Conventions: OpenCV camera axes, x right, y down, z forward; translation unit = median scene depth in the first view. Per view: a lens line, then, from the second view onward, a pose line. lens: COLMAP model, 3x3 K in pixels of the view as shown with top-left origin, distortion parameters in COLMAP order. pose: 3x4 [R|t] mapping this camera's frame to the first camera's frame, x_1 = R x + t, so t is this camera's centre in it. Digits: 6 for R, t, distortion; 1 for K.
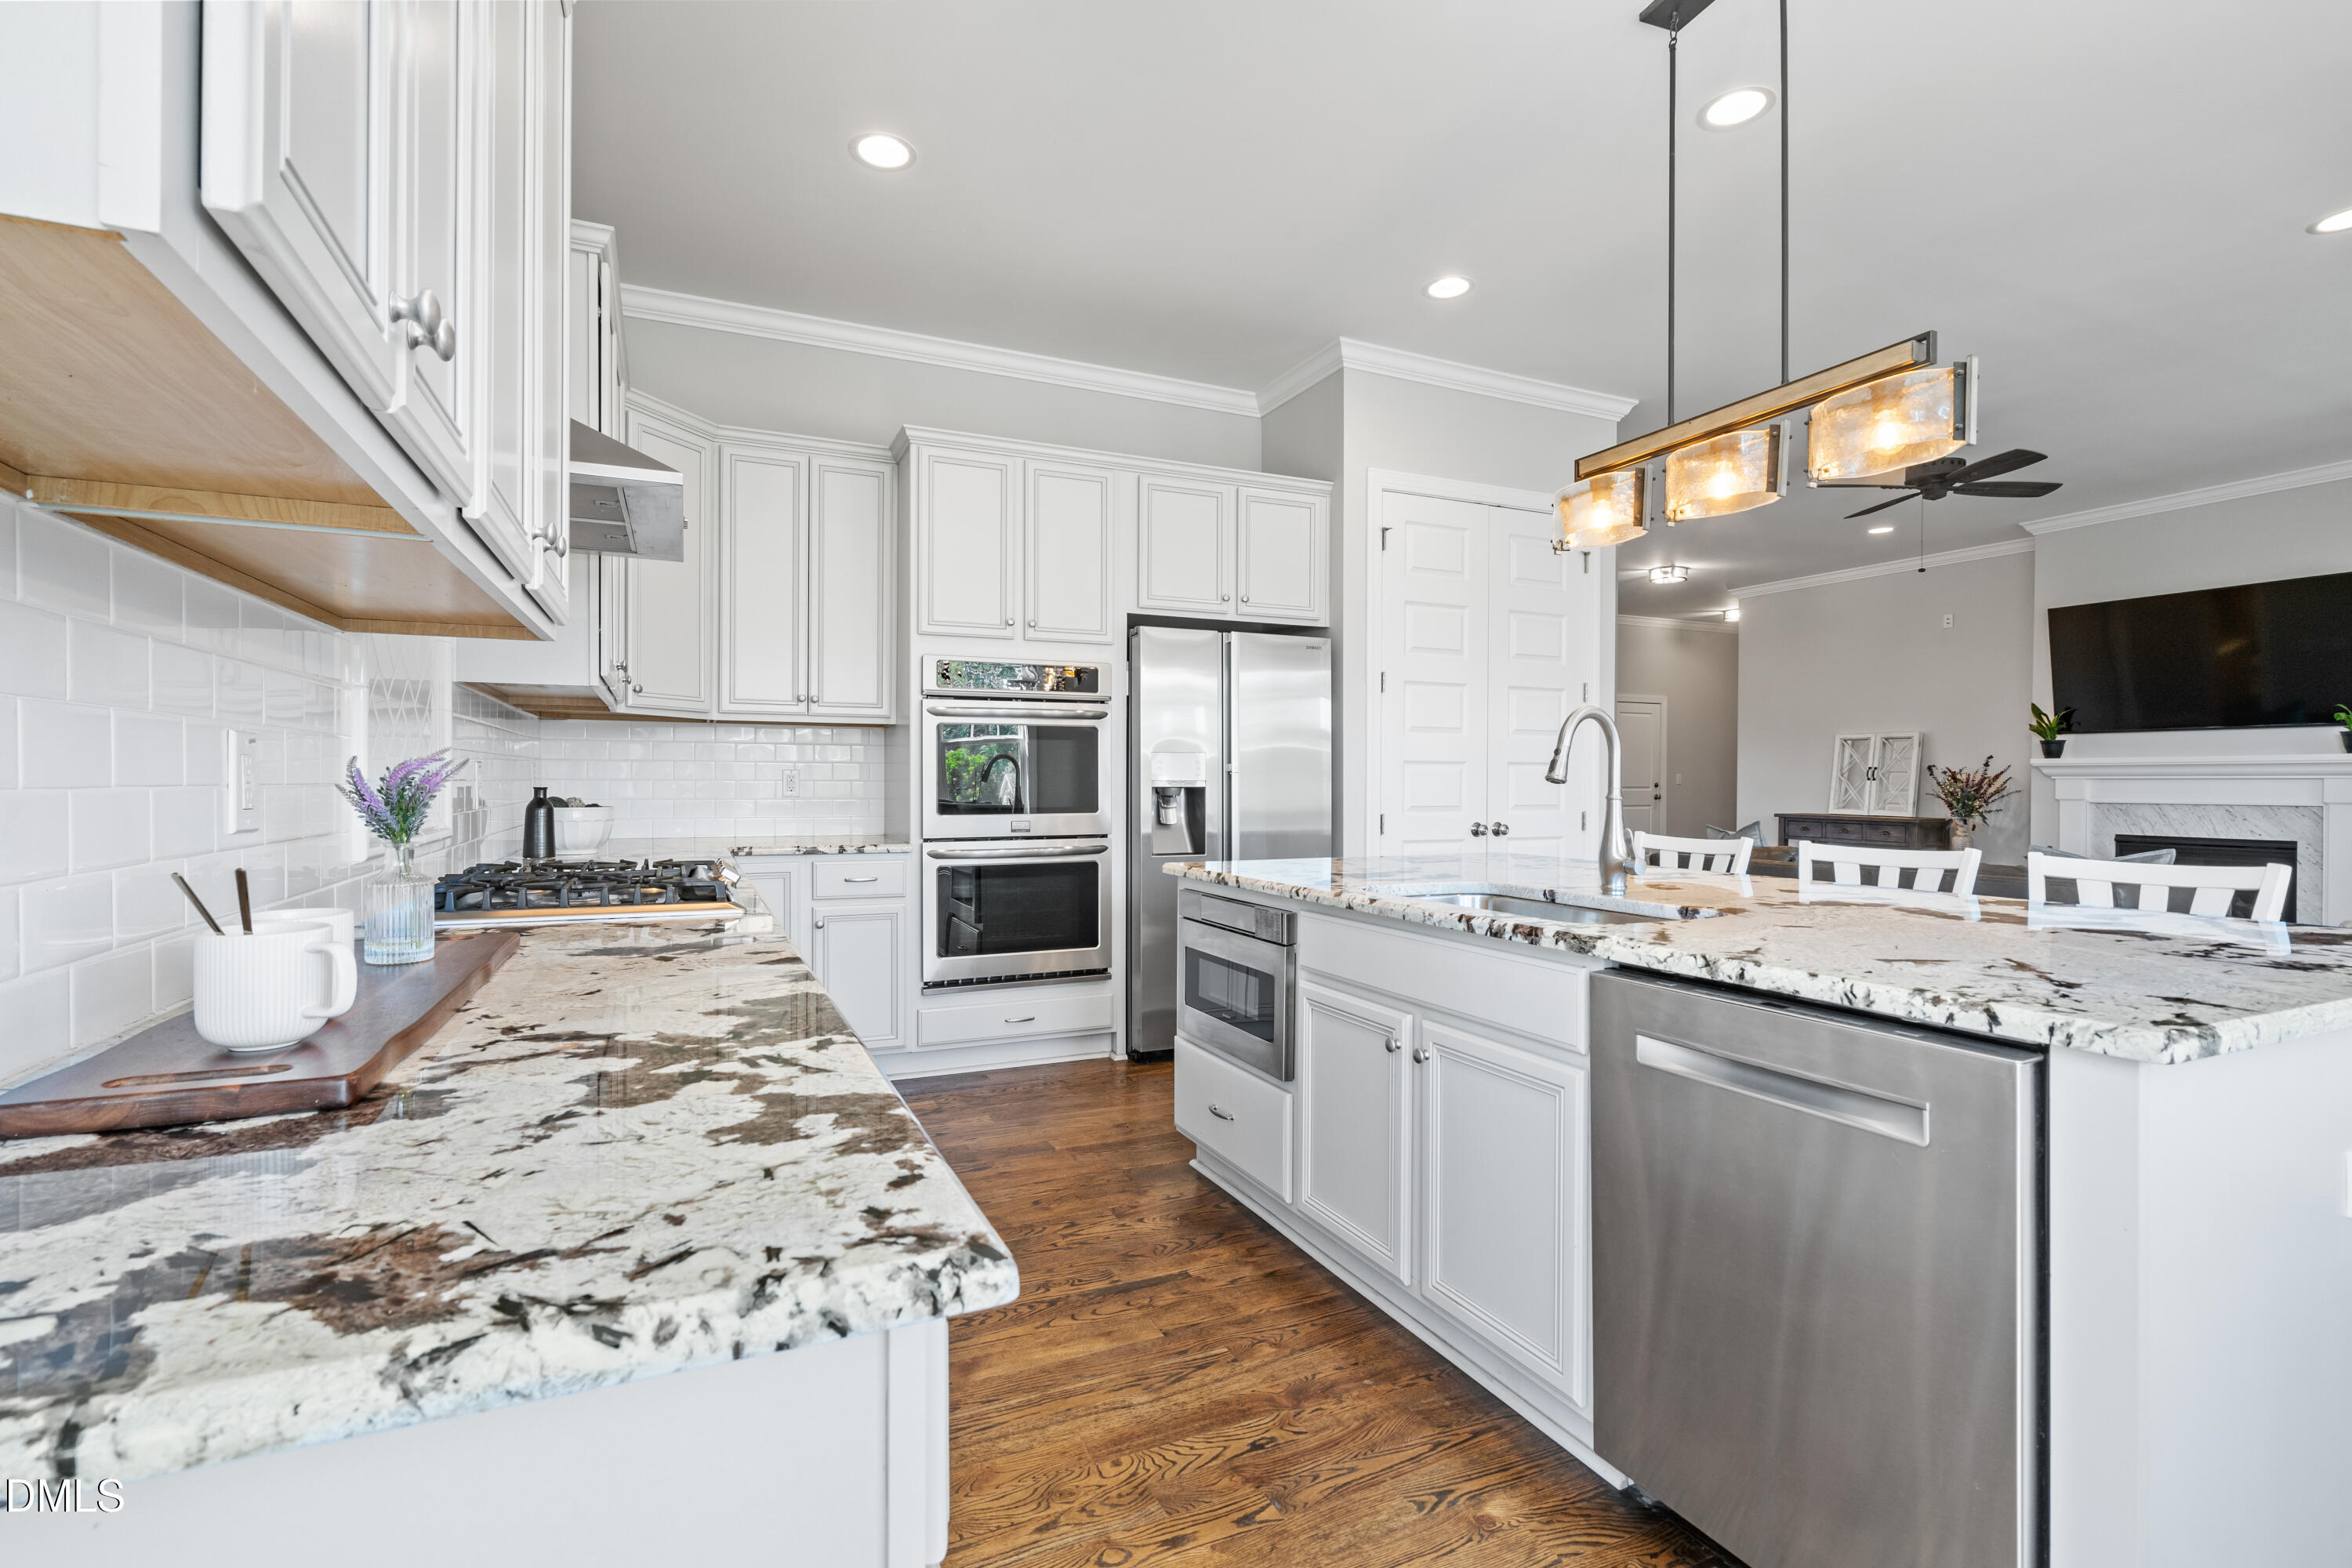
lens RADIAL K [[1049.9, 0, 1176.0], [0, 1049.9, 784.0], [0, 0, 1]] dist [-0.000631, 0.001345]
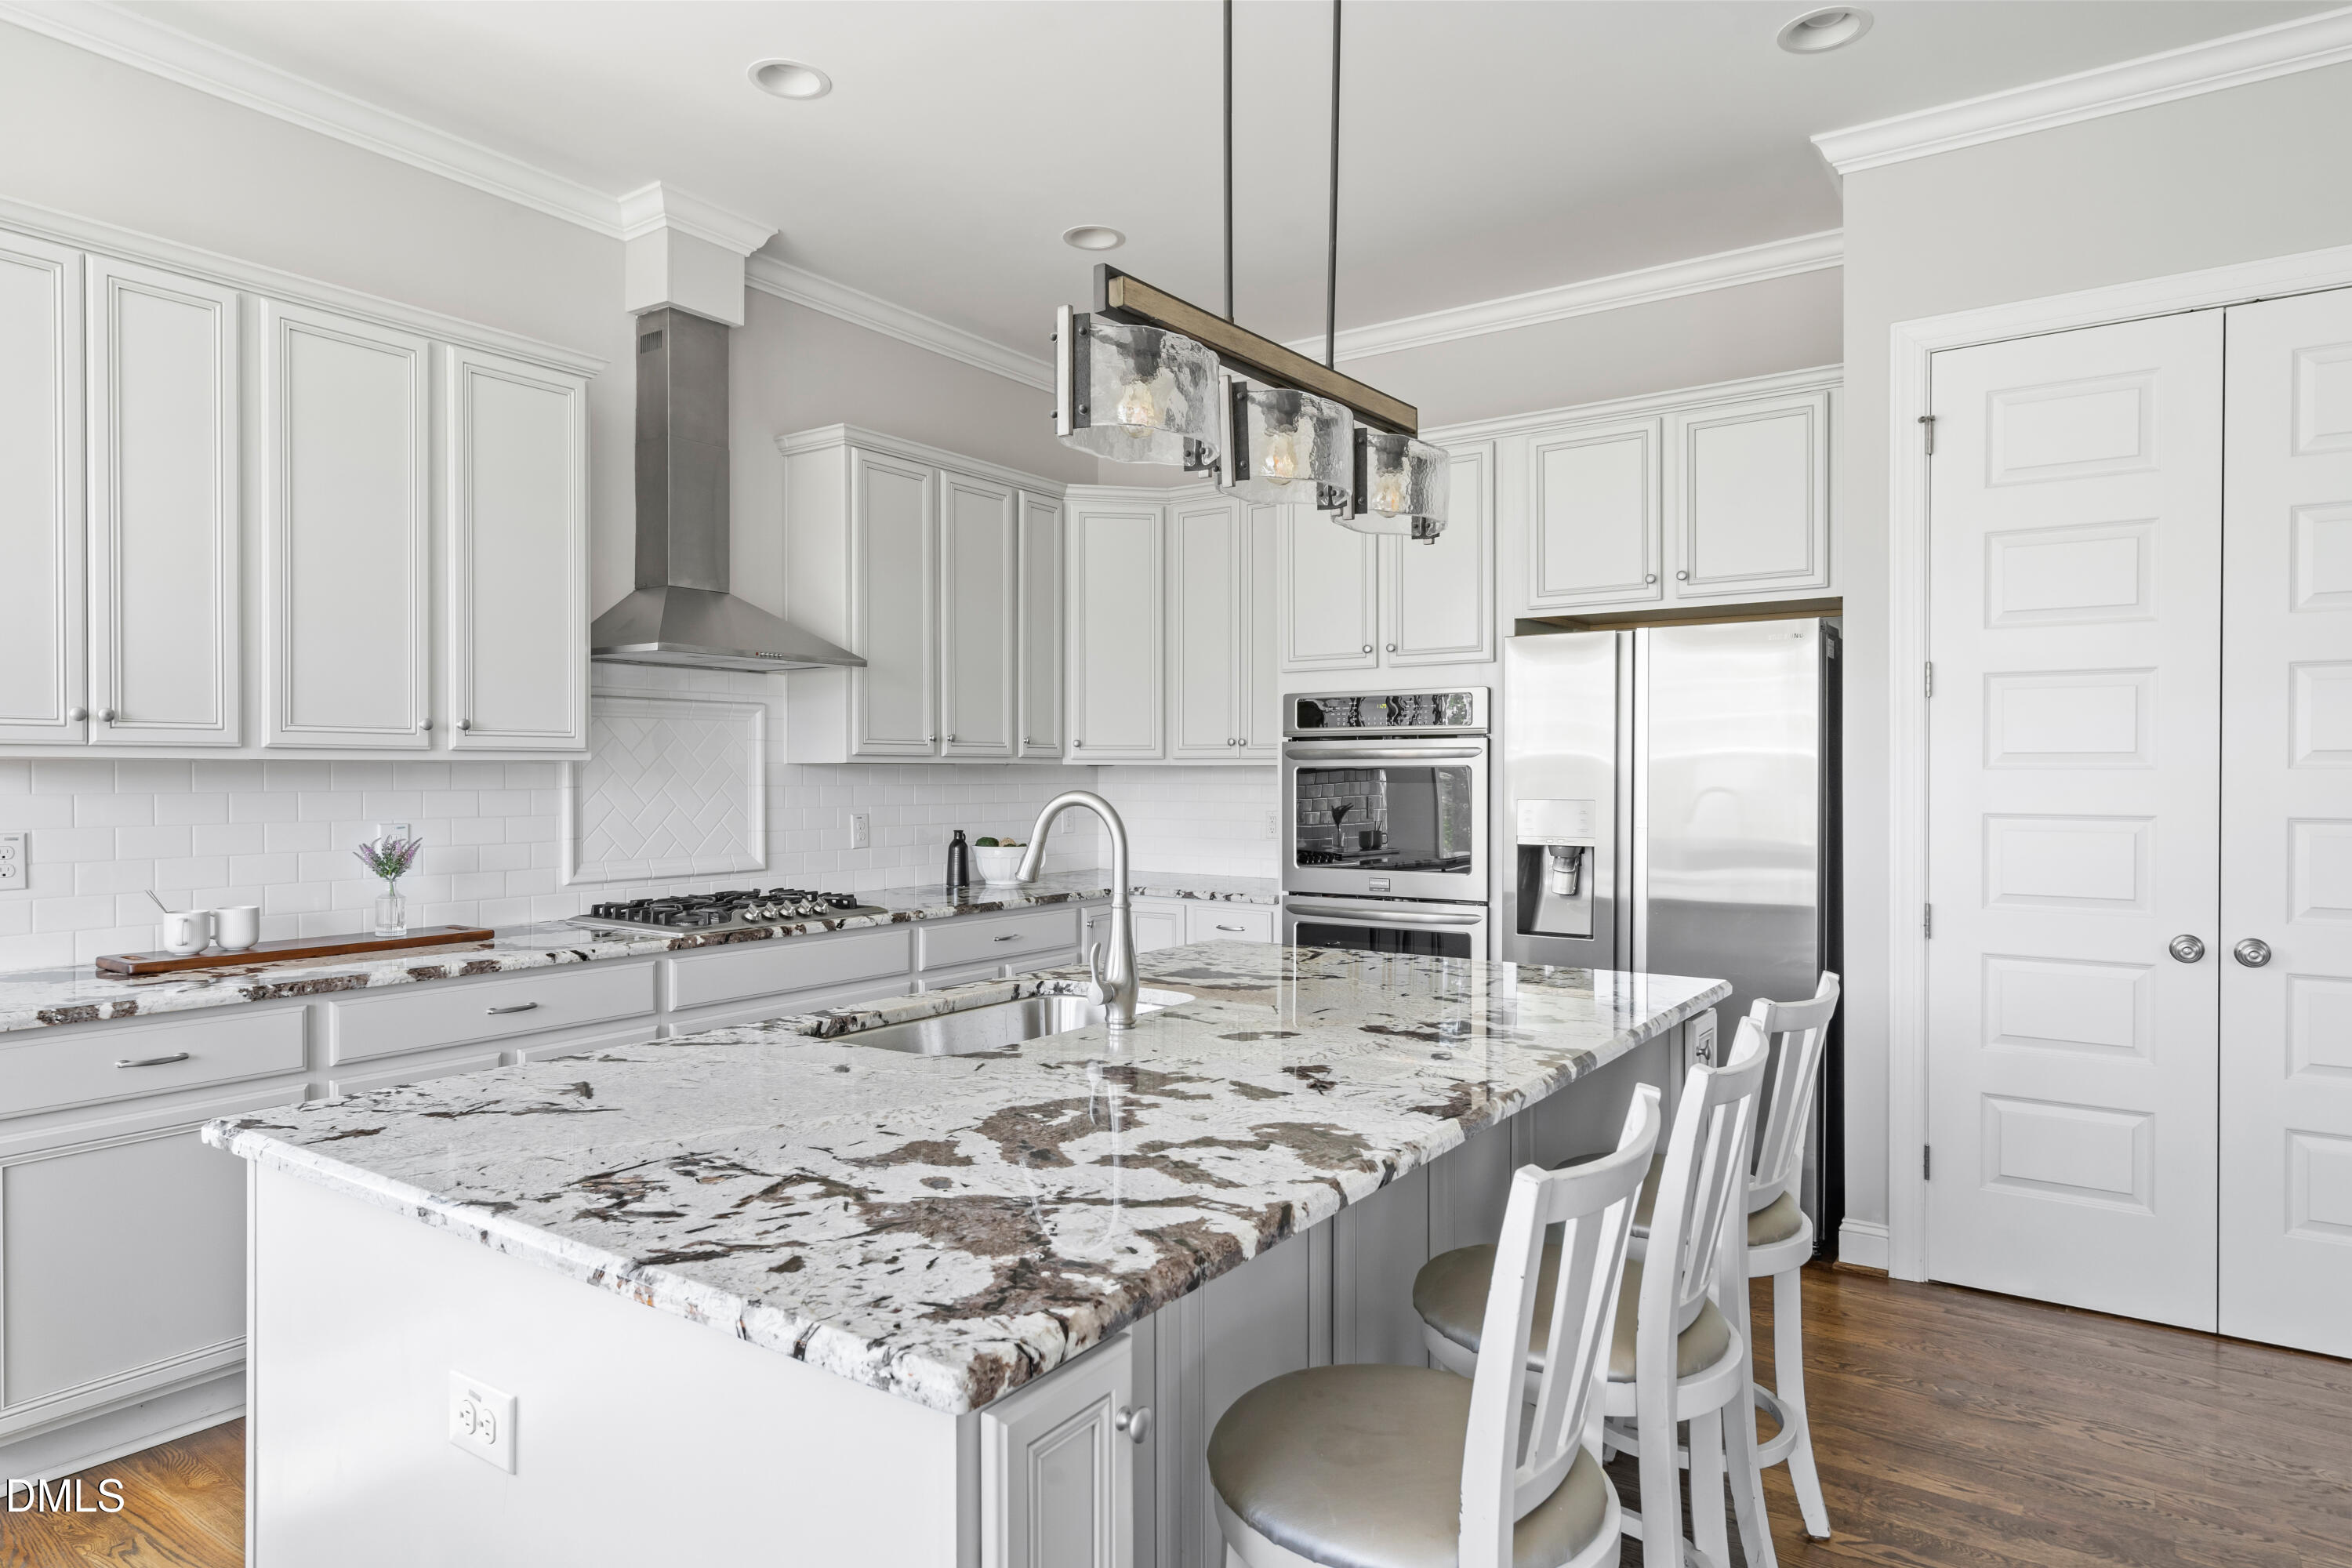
lens RADIAL K [[1355.5, 0, 1176.0], [0, 1355.5, 784.0], [0, 0, 1]] dist [0.001256, 0.000928]
pose [[0.513317, 0.005448, -0.858182, 0.708341], [-0.003476, 0.999985, 0.004270, -0.045311], [0.858192, 0.000791, 0.513329, 0.278489]]
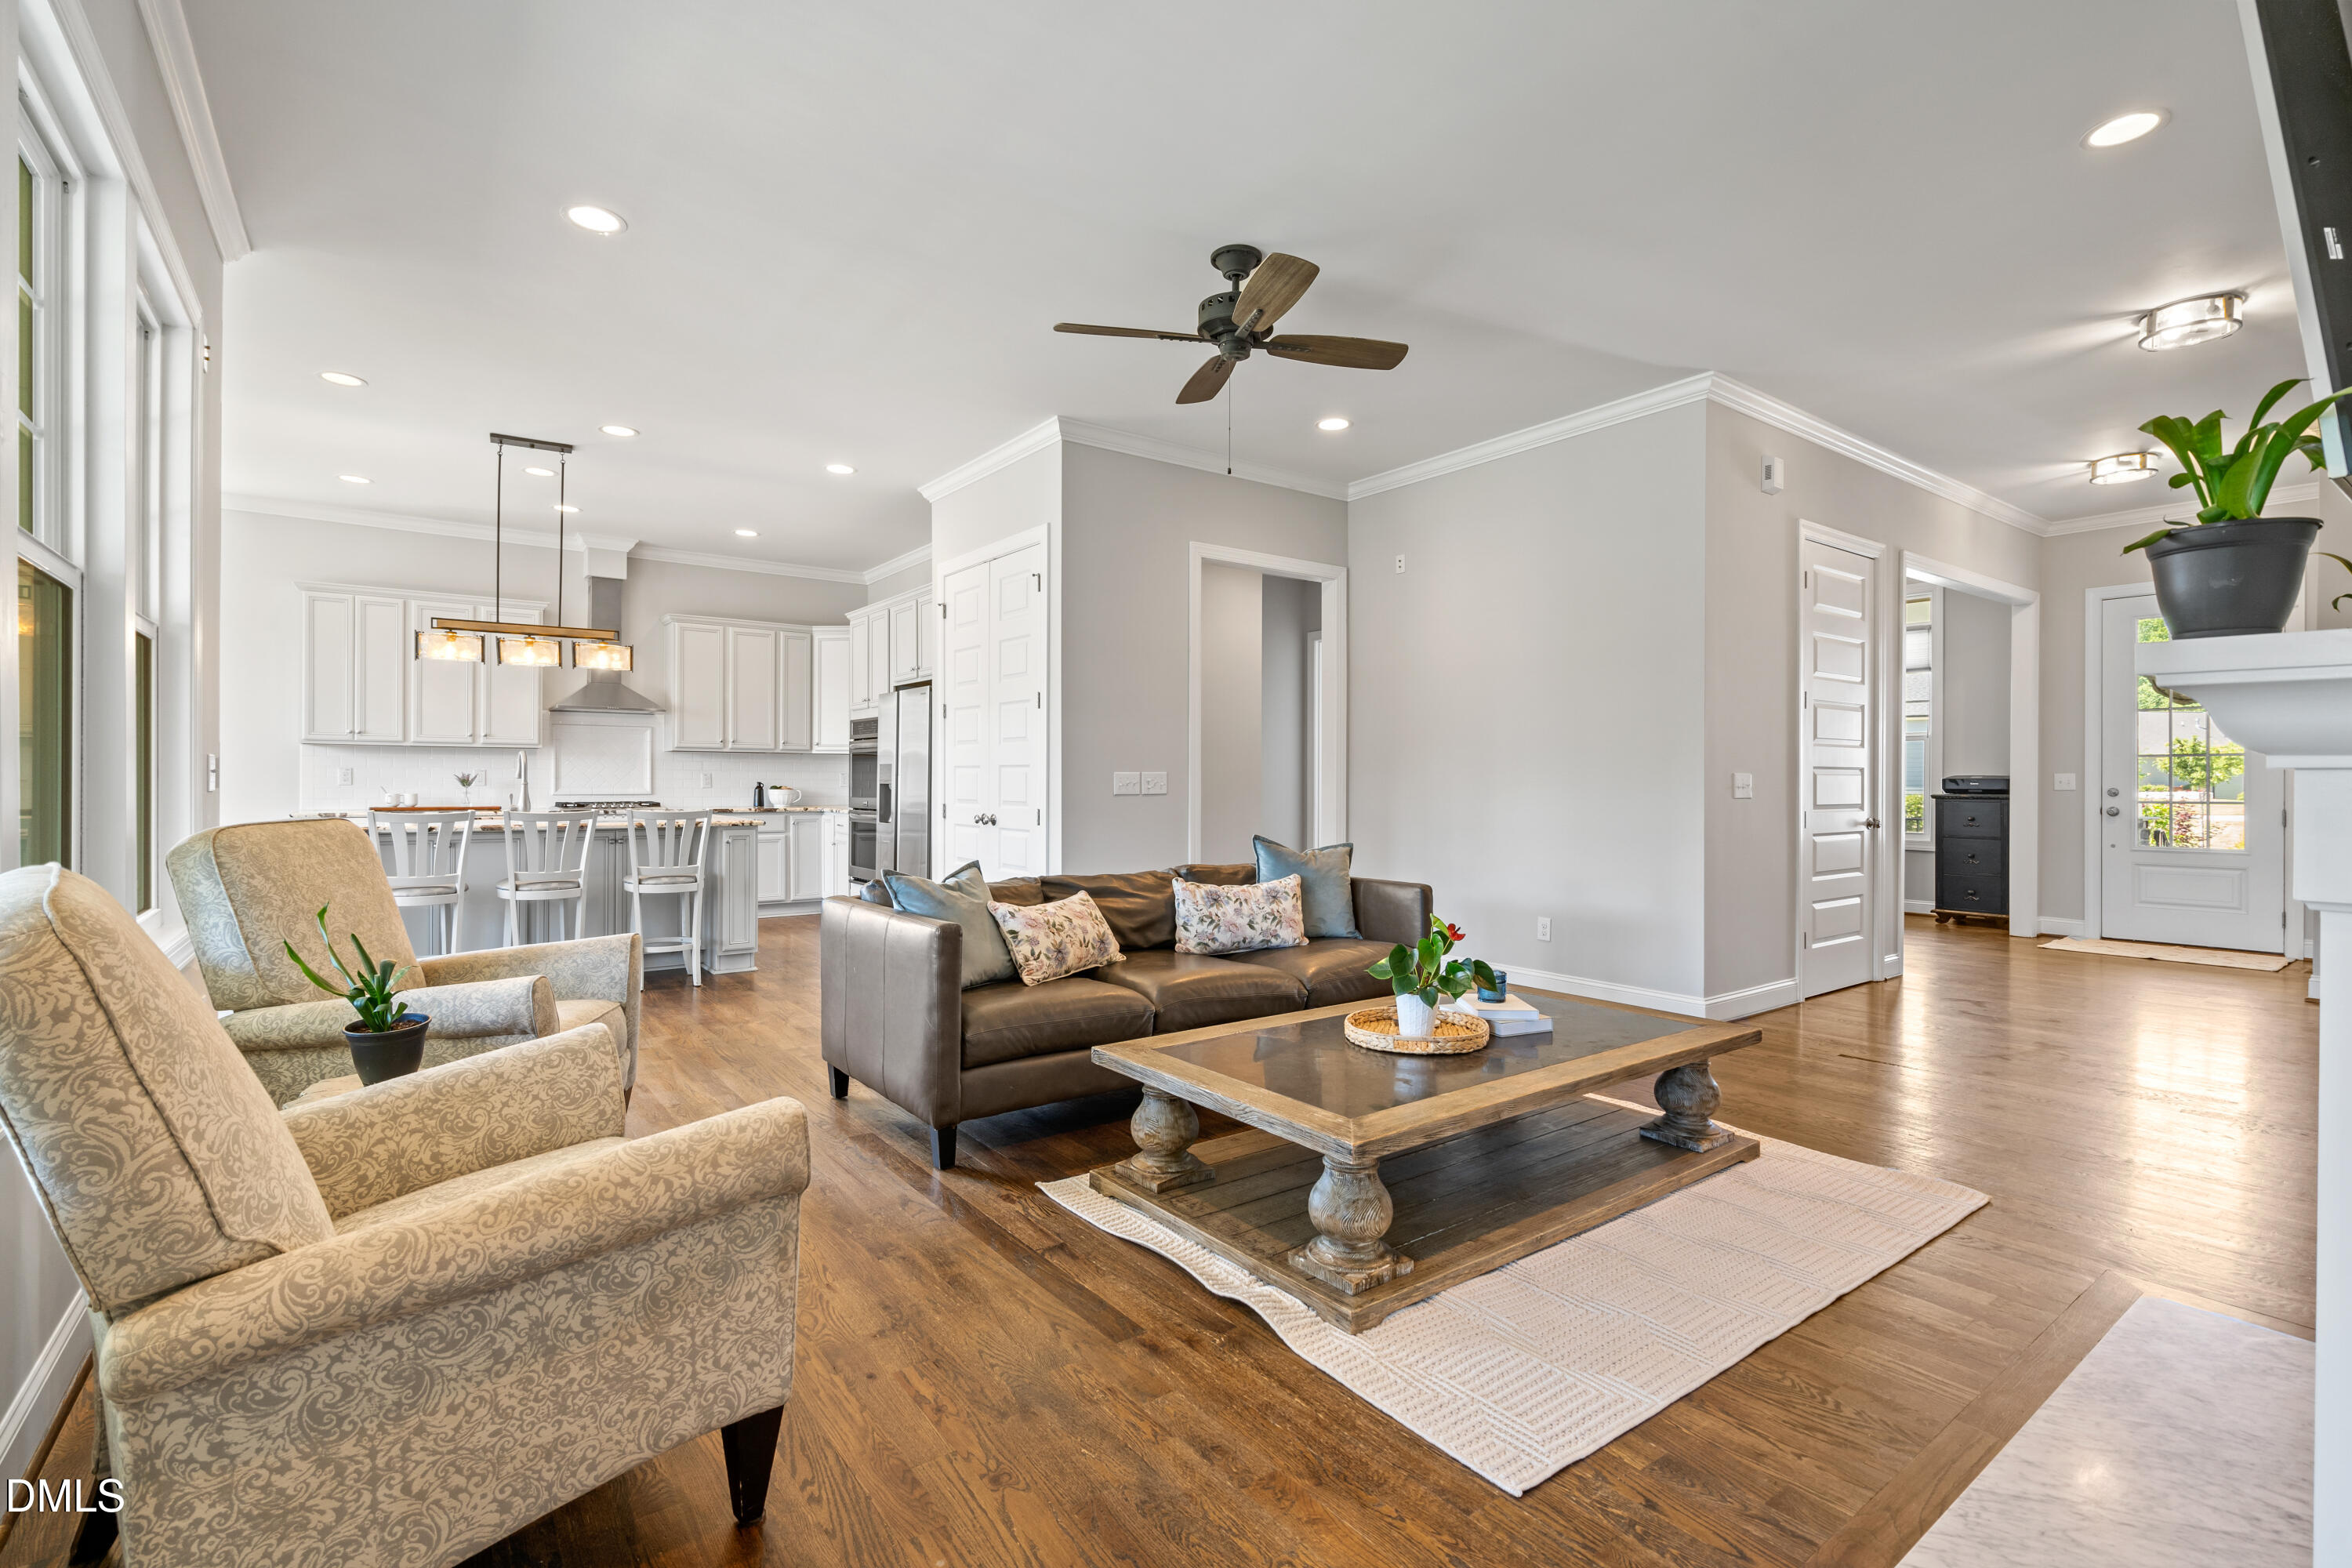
lens RADIAL K [[1049.9, 0, 1176.0], [0, 1049.9, 784.0], [0, 0, 1]] dist [-0.000631, 0.001345]
pose [[0.206758, 0.001846, -0.978390, 1.845793], [-0.009883, 0.999951, -0.000202, -0.001463], [0.978342, 0.009712, 0.206766, 1.136633]]
